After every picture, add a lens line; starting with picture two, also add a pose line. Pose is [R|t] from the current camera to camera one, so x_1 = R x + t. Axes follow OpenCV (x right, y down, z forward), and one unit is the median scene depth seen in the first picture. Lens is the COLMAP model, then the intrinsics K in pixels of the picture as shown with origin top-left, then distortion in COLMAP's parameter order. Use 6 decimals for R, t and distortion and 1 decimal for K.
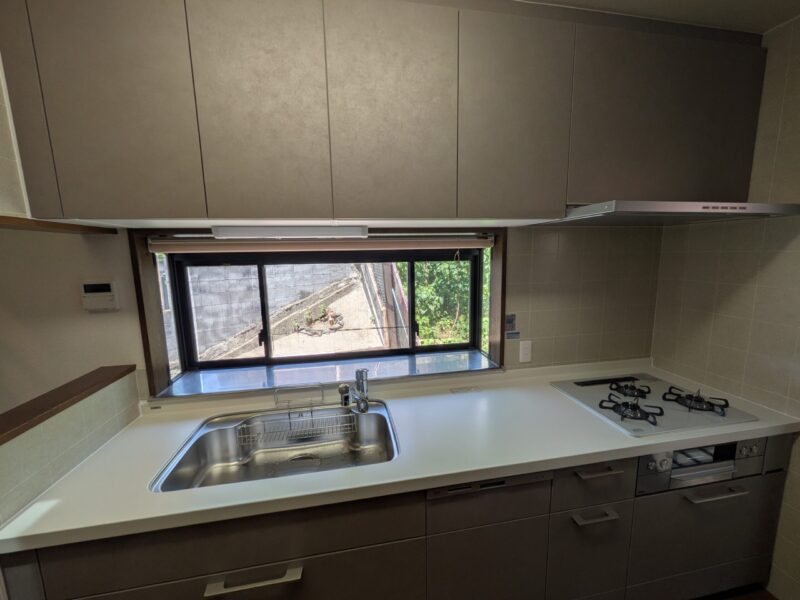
lens RADIAL K [[317.3, 0, 400.0], [0, 317.3, 300.0], [0, 0, 1]] dist [-0.000793, -0.000237]
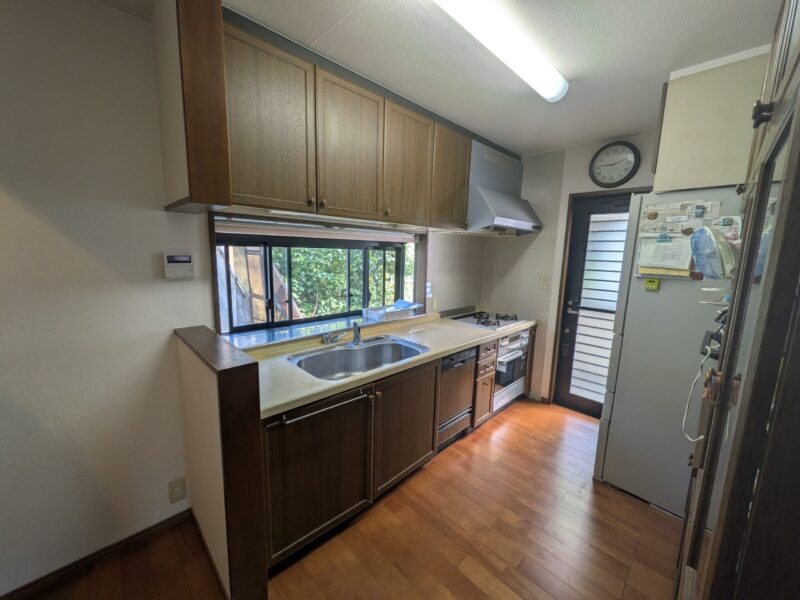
lens RADIAL K [[317.3, 0, 400.0], [0, 317.3, 300.0], [0, 0, 1]] dist [-0.000793, -0.000237]
pose [[0.824037, -0.037198, 0.565313, -0.888111], [0.015287, 0.998939, 0.043447, 0.069589], [-0.566330, -0.027160, 0.823731, -0.410345]]
